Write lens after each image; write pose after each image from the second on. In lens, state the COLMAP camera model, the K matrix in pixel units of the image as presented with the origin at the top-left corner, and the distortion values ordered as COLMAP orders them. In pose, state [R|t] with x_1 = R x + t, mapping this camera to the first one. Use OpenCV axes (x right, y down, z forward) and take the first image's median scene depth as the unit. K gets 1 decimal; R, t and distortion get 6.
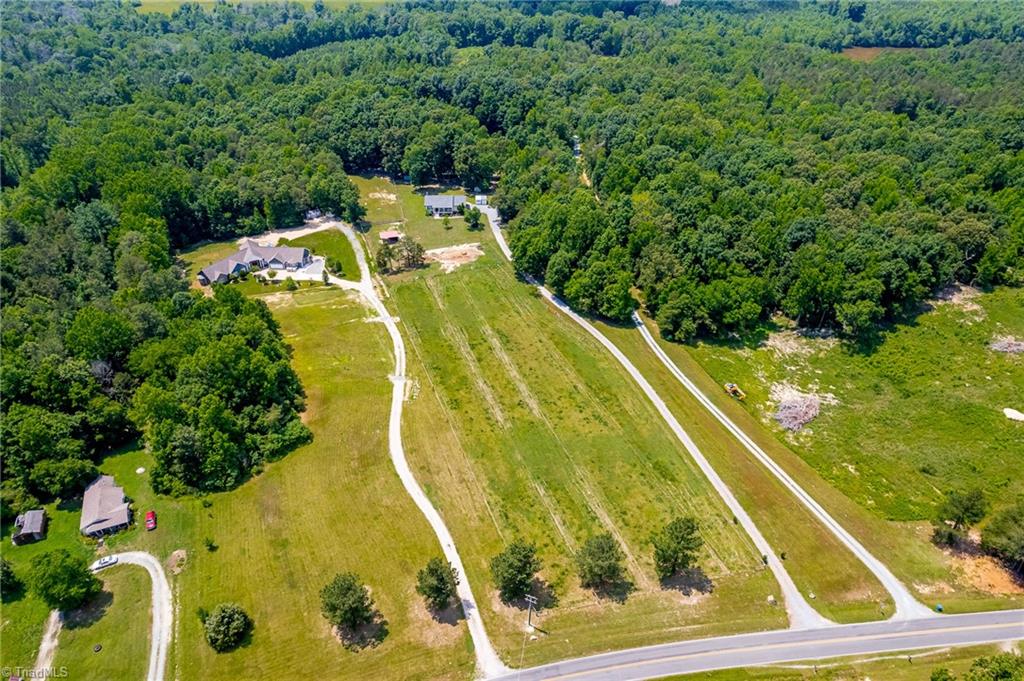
lens RADIAL K [[653.0, 0, 509.4], [0, 653.0, 335.8], [0, 0, 1]] dist [-0.075923, 0.068205]
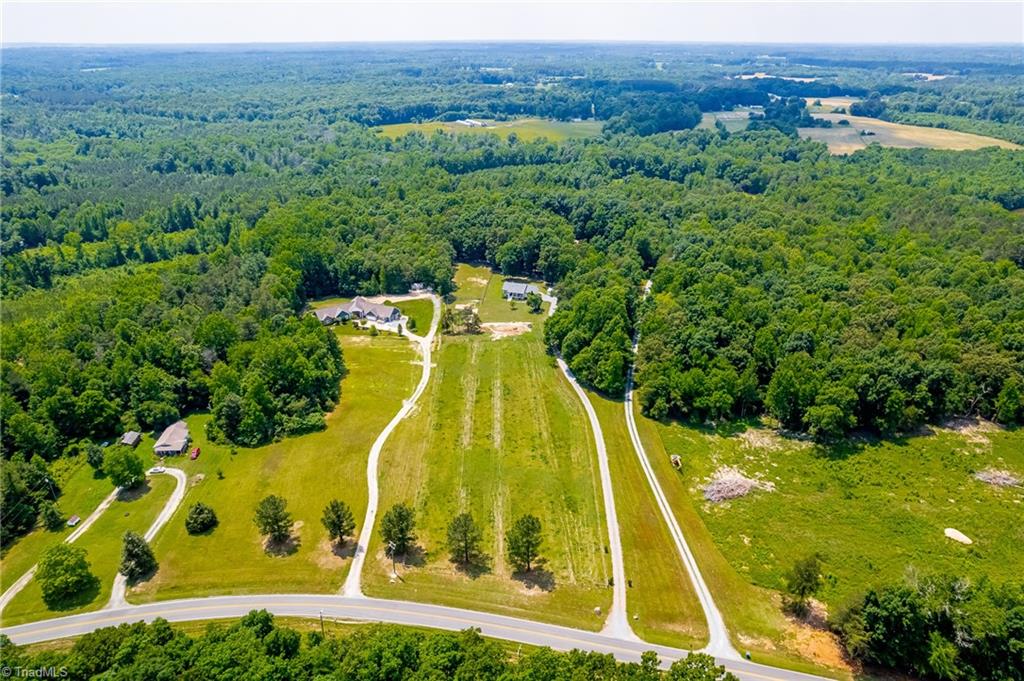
lens RADIAL K [[653.0, 0, 511.8], [0, 653.0, 332.2], [0, 0, 1]] dist [-0.075923, 0.068205]
pose [[0.945782, 0.131550, -0.296968, 0.284234], [-0.187162, 0.967981, -0.167279, 0.081303], [0.265454, 0.213791, 0.940121, -0.116462]]
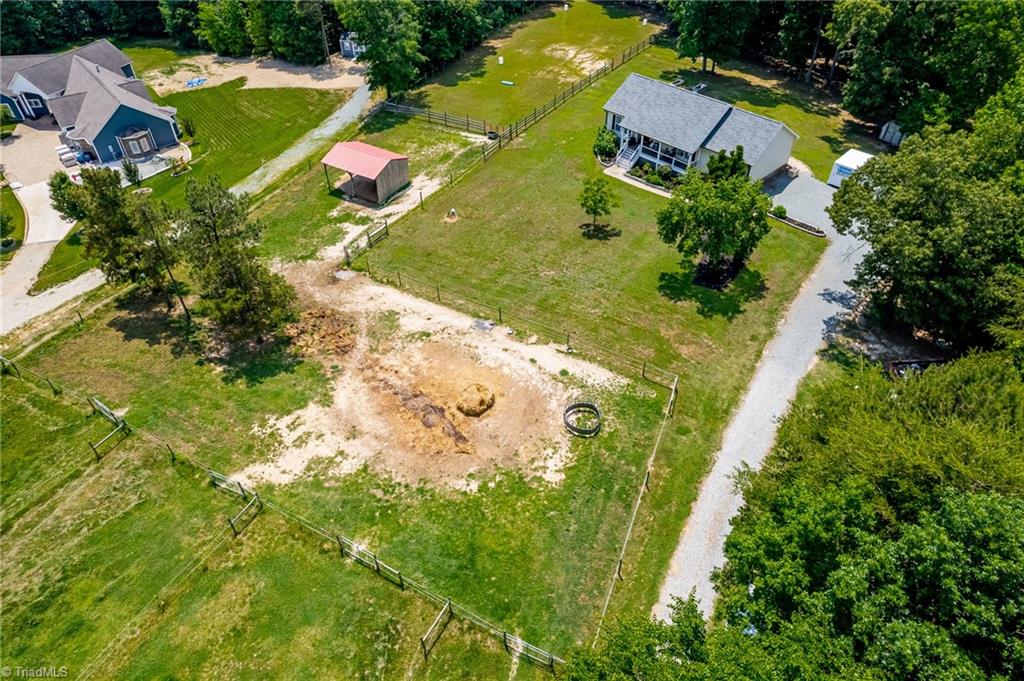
lens RADIAL K [[653.0, 0, 514.3], [0, 653.0, 340.3], [0, 0, 1]] dist [-0.075923, 0.068205]
pose [[0.695301, 0.479243, -0.535614, 0.019777], [-0.420811, 0.875596, 0.237172, -0.189578], [0.582644, 0.060487, 0.810473, 0.890322]]
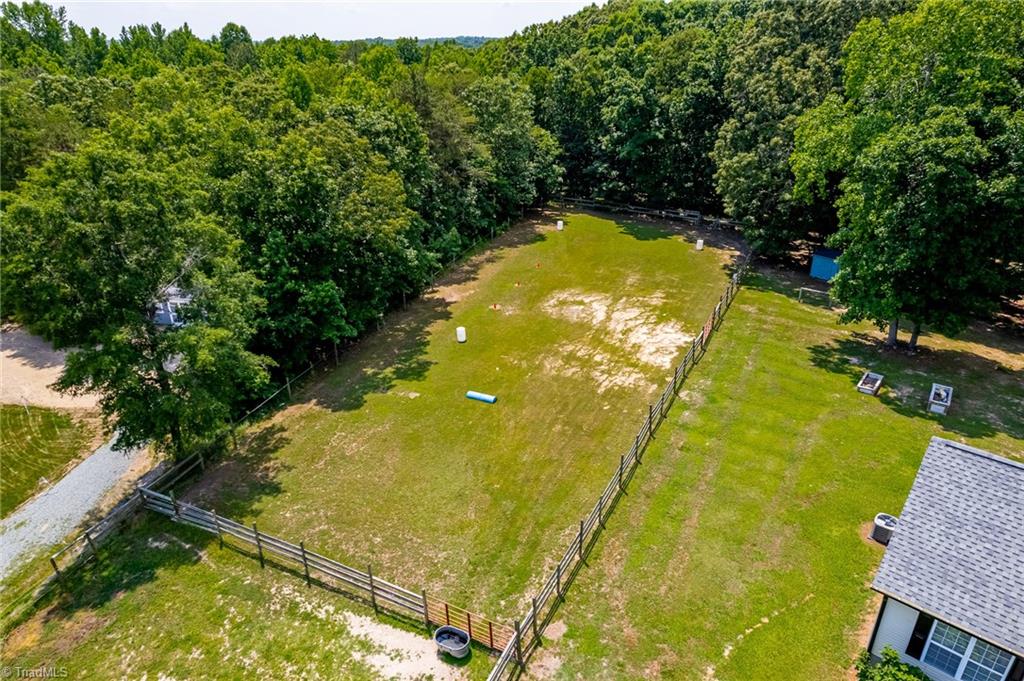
lens RADIAL K [[653.0, 0, 512.3], [0, 653.0, 342.2], [0, 0, 1]] dist [-0.075923, 0.068205]
pose [[0.752643, 0.272928, -0.599198, -0.142678], [-0.381027, 0.922723, -0.058312, -0.231899], [0.536979, 0.272199, 0.798474, 1.042006]]
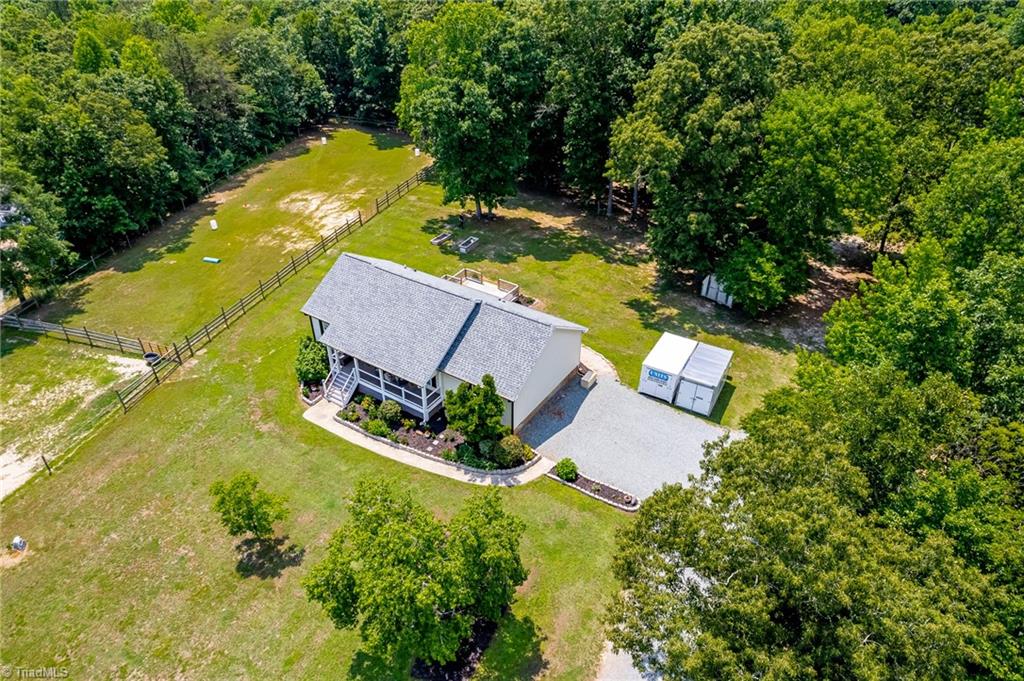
lens RADIAL K [[653.0, 0, 511.6], [0, 653.0, 338.1], [0, 0, 1]] dist [-0.075923, 0.068205]
pose [[0.834663, 0.305237, -0.458441, -0.012880], [-0.322146, 0.945706, 0.043149, -0.245860], [0.446721, 0.111670, 0.887677, 0.993512]]
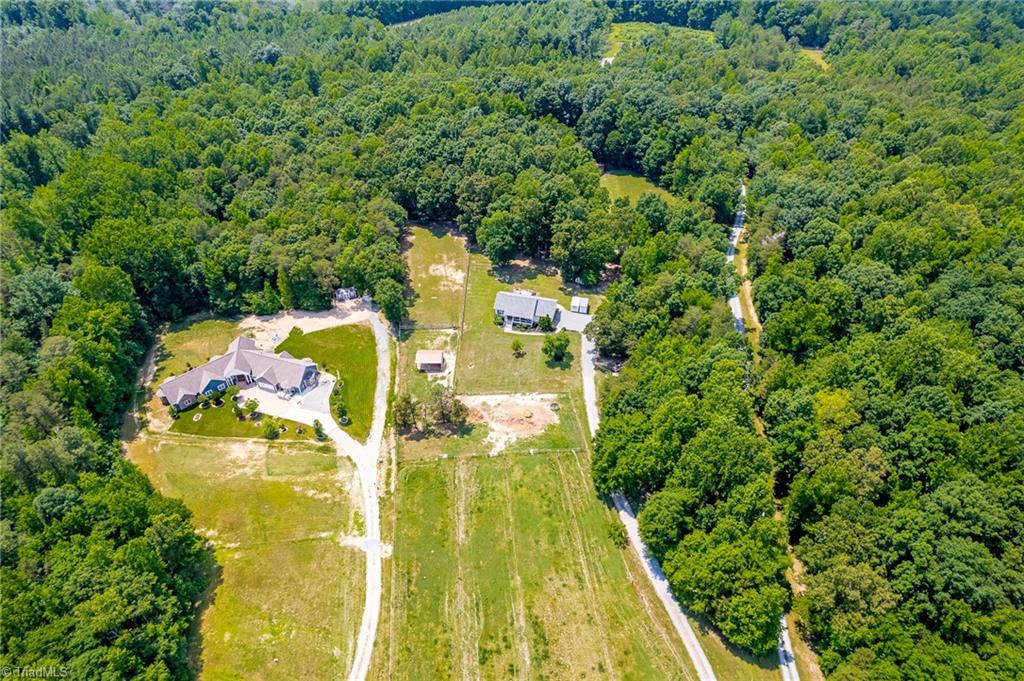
lens RADIAL K [[653.0, 0, 511.5], [0, 653.0, 335.1], [0, 0, 1]] dist [-0.075923, 0.068205]
pose [[0.968296, 0.157576, -0.193838, 0.028800], [-0.142396, 0.985711, 0.089986, -0.268167], [0.205248, -0.059531, 0.976898, 0.371772]]
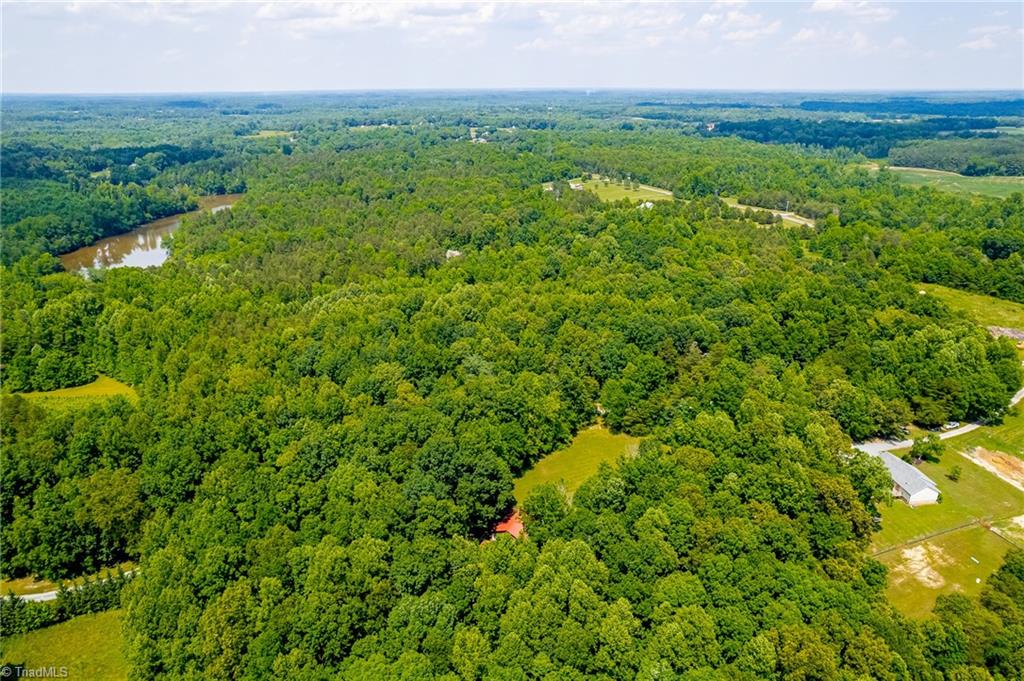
lens RADIAL K [[653.0, 0, 512.8], [0, 653.0, 341.1], [0, 0, 1]] dist [-0.075923, 0.068205]
pose [[-0.108601, -0.366606, 0.924016, -0.688410], [0.585415, 0.727654, 0.357503, -0.877909], [-0.803427, 0.579759, 0.135593, 1.315805]]
